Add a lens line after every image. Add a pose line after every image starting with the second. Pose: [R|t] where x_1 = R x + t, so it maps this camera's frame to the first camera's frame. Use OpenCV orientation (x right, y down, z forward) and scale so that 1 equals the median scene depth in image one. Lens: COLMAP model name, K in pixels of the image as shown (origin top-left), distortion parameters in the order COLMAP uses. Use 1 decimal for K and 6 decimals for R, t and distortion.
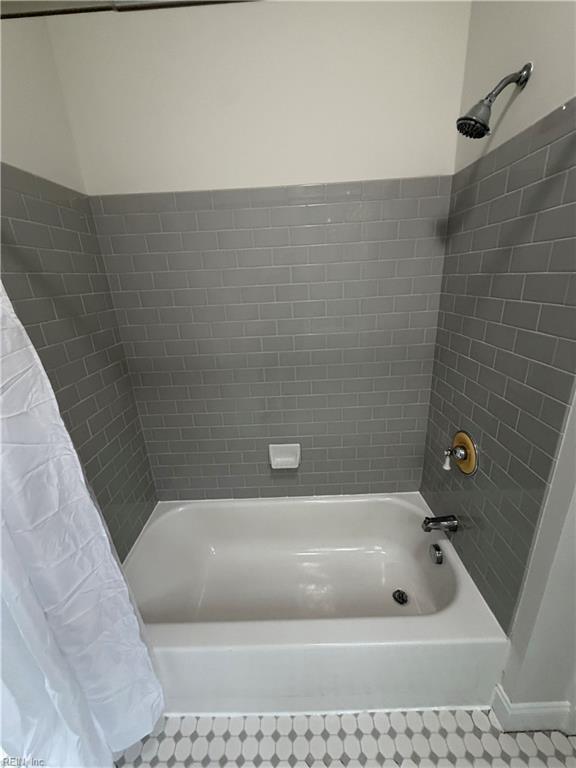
lens RADIAL K [[307.4, 0, 288.0], [0, 307.4, 382.8], [0, 0, 1]] dist [0.000999, 0.000406]
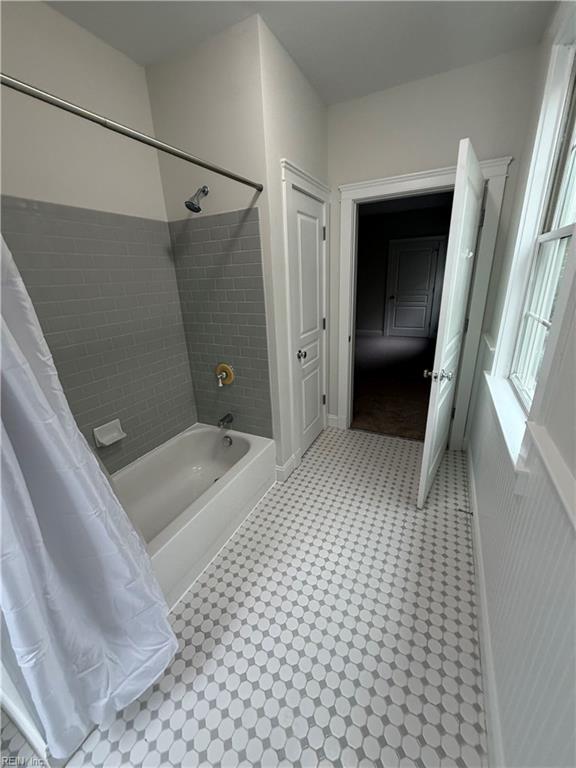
lens RADIAL K [[307.4, 0, 285.7], [0, 307.4, 381.9], [0, 0, 1]] dist [0.000999, 0.000406]
pose [[0.449717, -0.264169, 0.853211, -0.851451], [0.304876, 0.943289, 0.131363, 0.137850], [-0.839527, 0.201047, 0.504752, -0.232506]]
